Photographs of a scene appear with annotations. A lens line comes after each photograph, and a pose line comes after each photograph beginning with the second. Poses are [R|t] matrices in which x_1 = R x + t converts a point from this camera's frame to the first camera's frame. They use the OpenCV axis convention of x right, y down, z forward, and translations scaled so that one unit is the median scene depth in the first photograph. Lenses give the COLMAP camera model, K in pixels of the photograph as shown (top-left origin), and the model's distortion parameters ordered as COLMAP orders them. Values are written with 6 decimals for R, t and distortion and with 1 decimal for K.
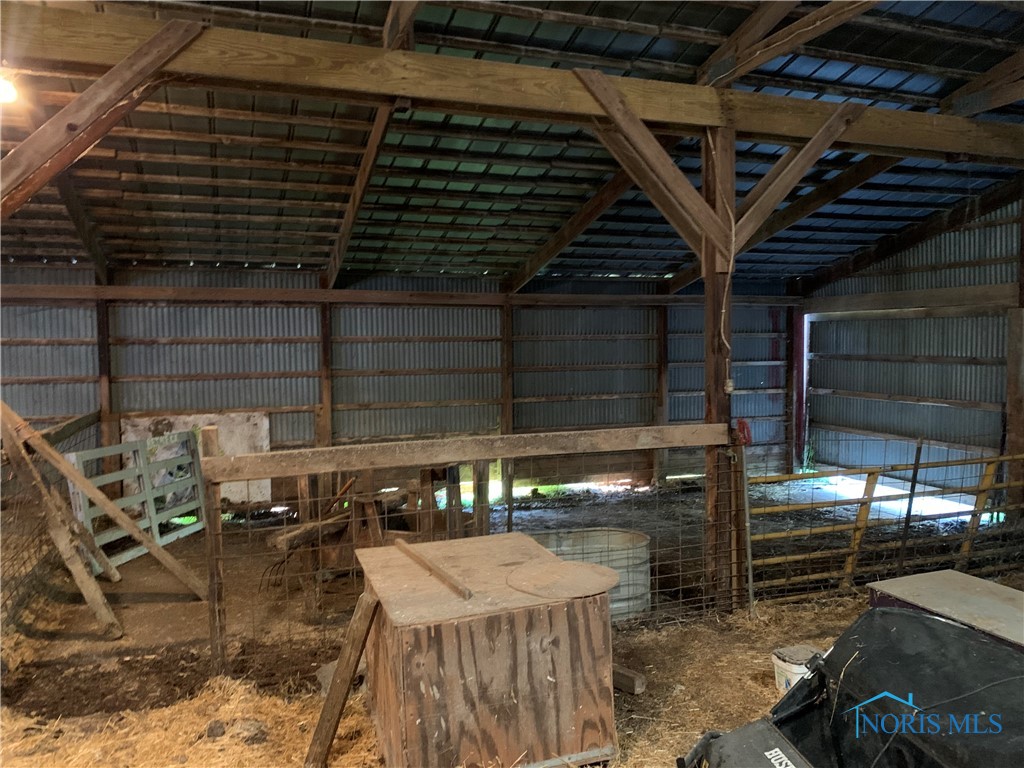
lens RADIAL K [[772.9, 0, 512.1], [0, 772.9, 386.3], [0, 0, 1]] dist [0.034031, -0.043806]
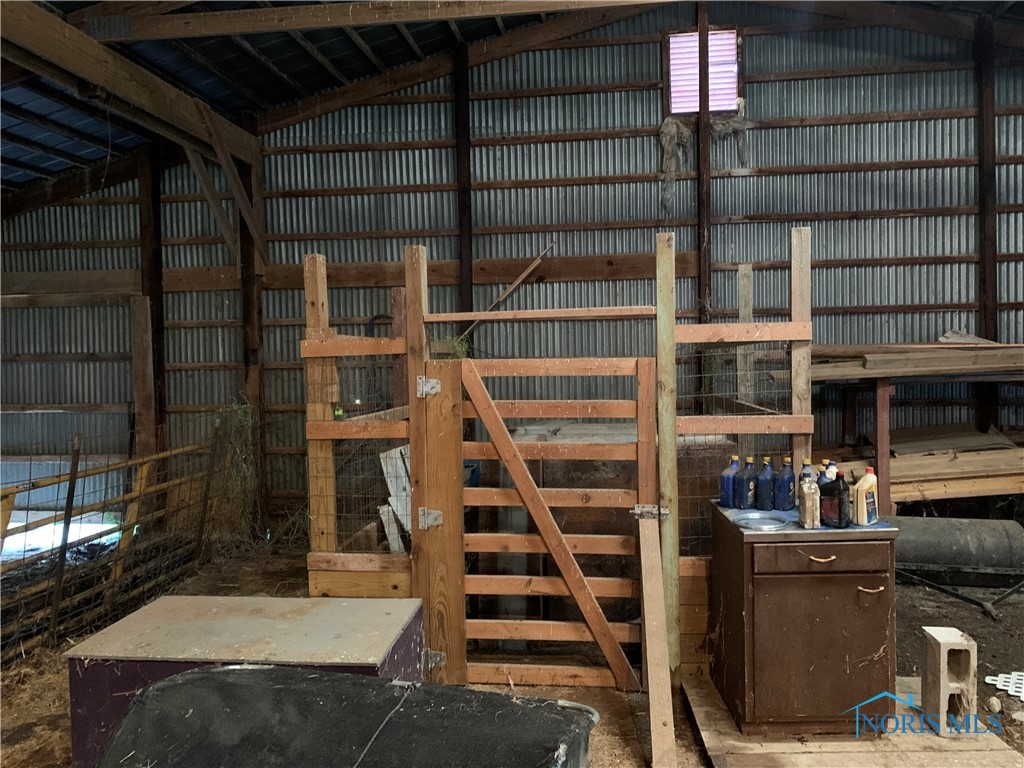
lens RADIAL K [[772.9, 0, 511.8], [0, 772.9, 380.3], [0, 0, 1]] dist [0.034031, -0.043806]
pose [[0.452952, -0.020439, 0.891300, 0.029939], [0.060902, 0.998111, -0.008061, 0.030395], [-0.889452, 0.057933, 0.453342, 0.194247]]
